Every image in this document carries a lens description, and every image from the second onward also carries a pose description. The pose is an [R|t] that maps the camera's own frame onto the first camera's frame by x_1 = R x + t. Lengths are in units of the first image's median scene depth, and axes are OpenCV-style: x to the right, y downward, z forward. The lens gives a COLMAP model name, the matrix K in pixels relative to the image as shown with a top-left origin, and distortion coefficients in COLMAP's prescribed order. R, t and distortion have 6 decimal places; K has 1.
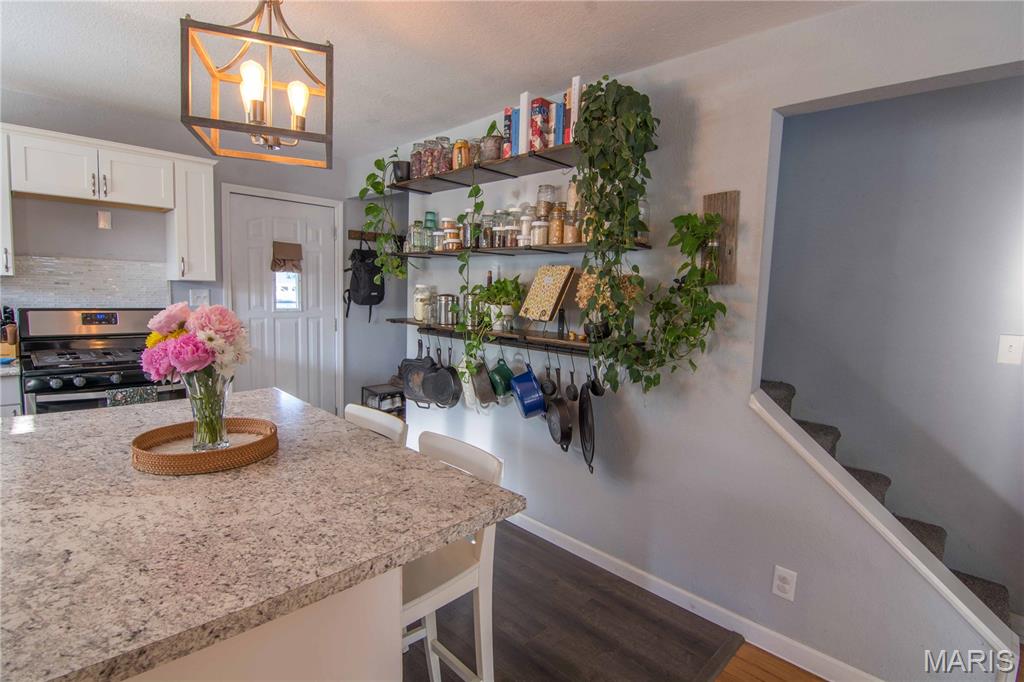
lens RADIAL K [[497.4, 0, 515.0], [0, 497.4, 339.9], [0, 0, 1]] dist [-0.016018, -0.000621]
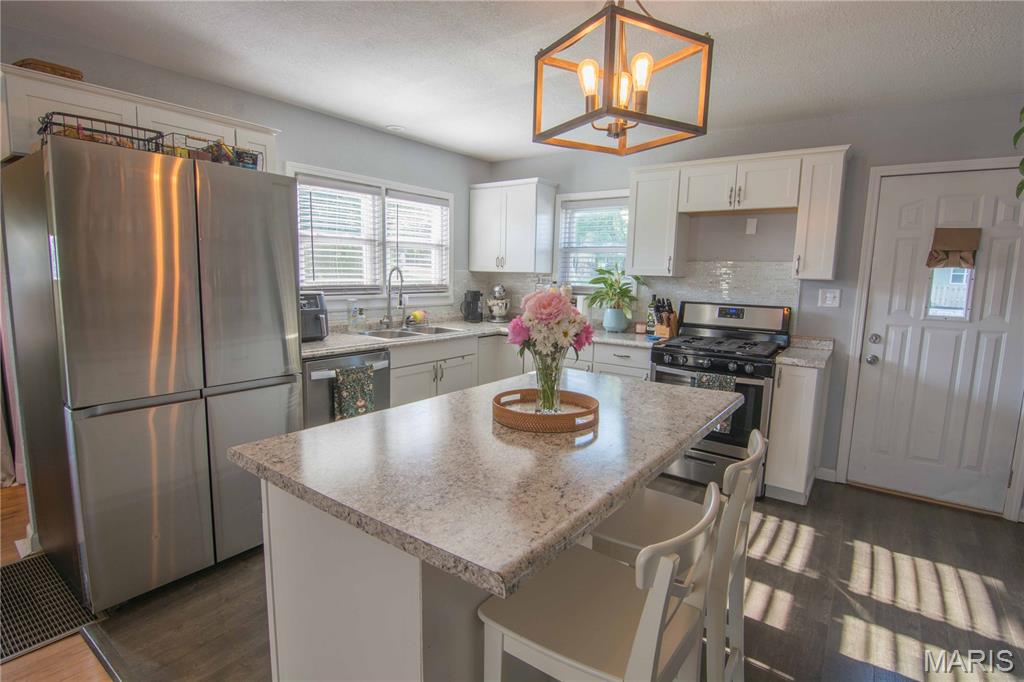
lens RADIAL K [[497.4, 0, 515.0], [0, 497.4, 339.9], [0, 0, 1]] dist [-0.016018, -0.000621]
pose [[0.150978, 0.101755, -0.983286, 0.224871], [-0.116173, 0.989622, 0.084573, -0.019542], [0.981687, 0.101463, 0.161232, 0.310841]]
